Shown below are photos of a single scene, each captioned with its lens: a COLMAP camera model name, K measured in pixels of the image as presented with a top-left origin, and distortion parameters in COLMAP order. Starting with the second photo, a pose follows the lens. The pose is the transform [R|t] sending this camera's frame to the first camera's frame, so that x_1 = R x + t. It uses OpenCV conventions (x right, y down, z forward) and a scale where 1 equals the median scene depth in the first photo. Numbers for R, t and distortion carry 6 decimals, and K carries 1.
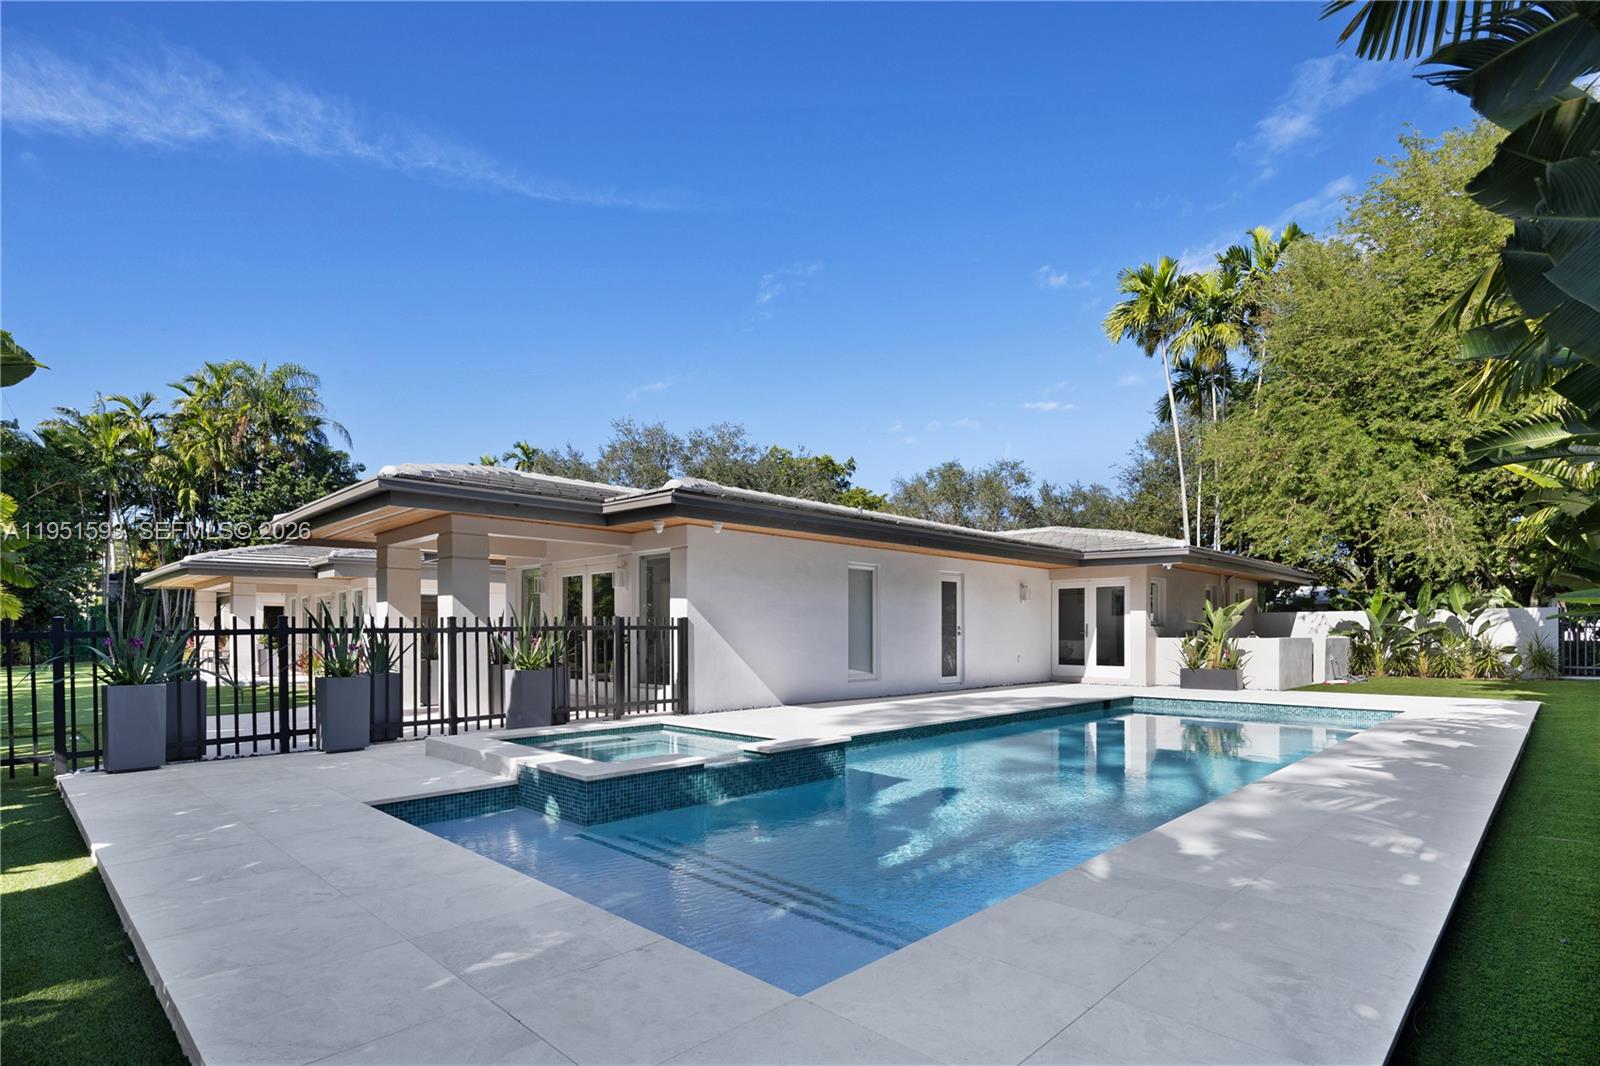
lens RADIAL K [[784.1, 0, 794.7], [0, 784.1, 530.3], [0, 0, 1]] dist [-0.000434, -0.000920]
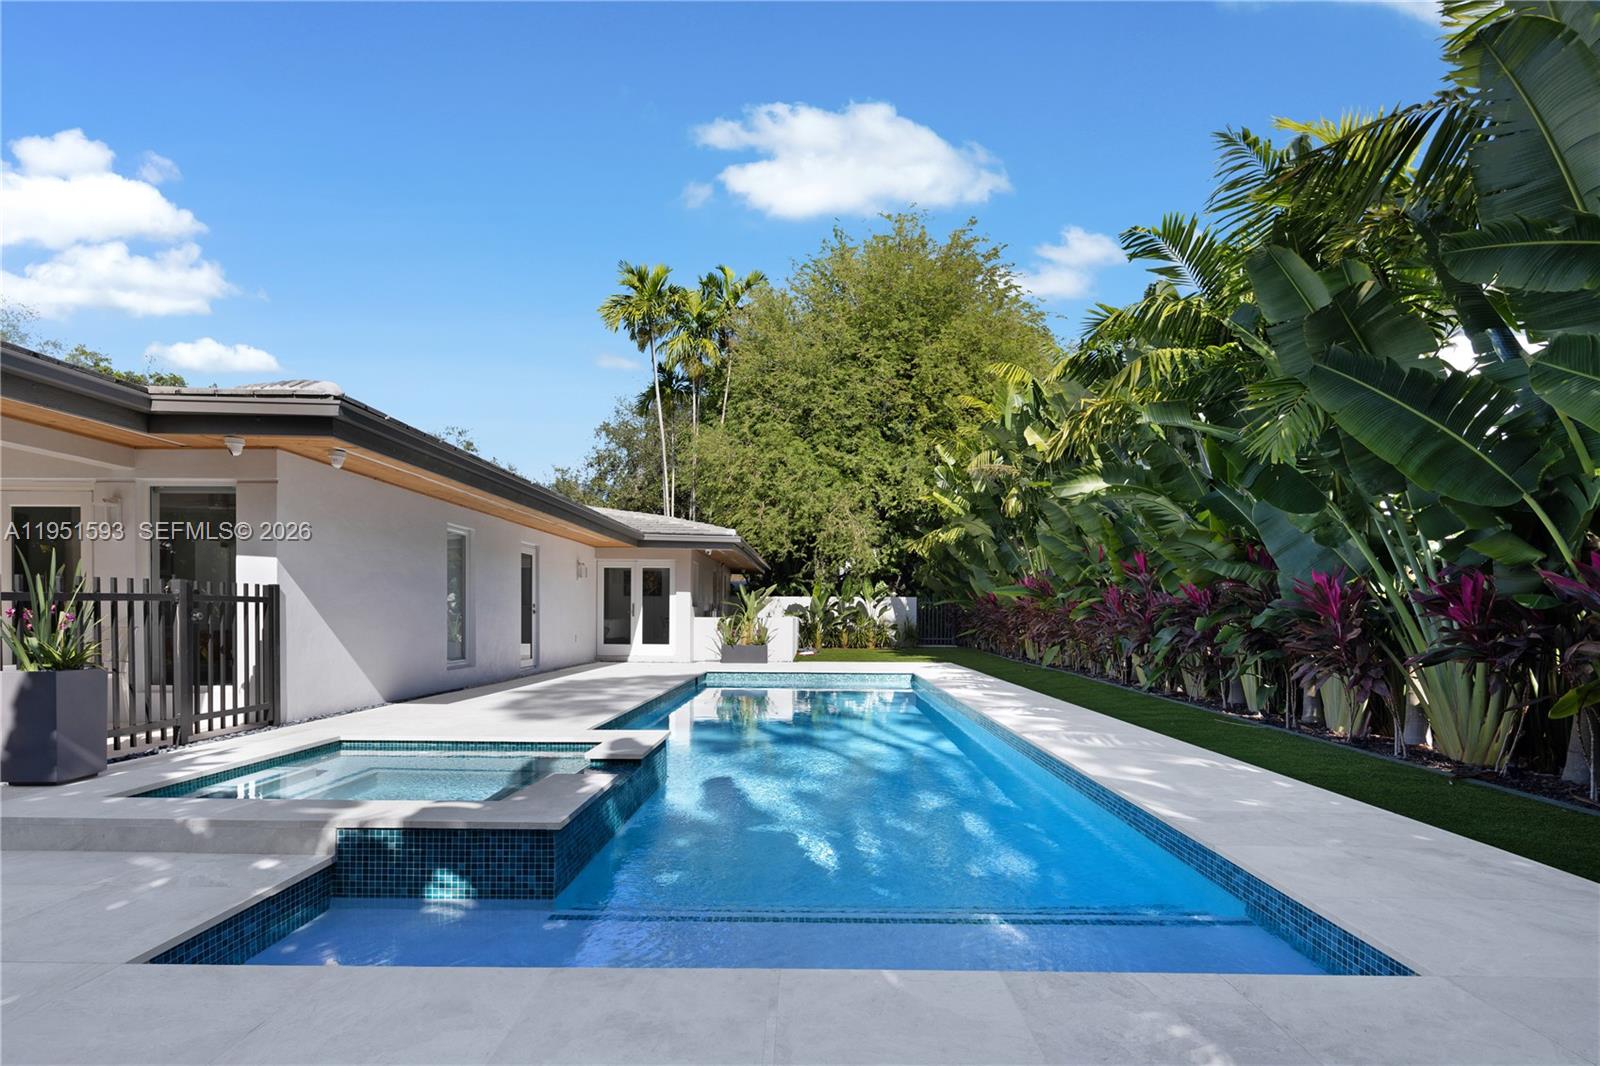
lens RADIAL K [[784.1, 0, 805.5], [0, 784.1, 536.3], [0, 0, 1]] dist [-0.000434, -0.000920]
pose [[0.714660, 0.075955, 0.695336, -0.184950], [-0.099050, 0.995059, -0.006893, 0.018317], [-0.692424, -0.063947, 0.718652, 0.125116]]
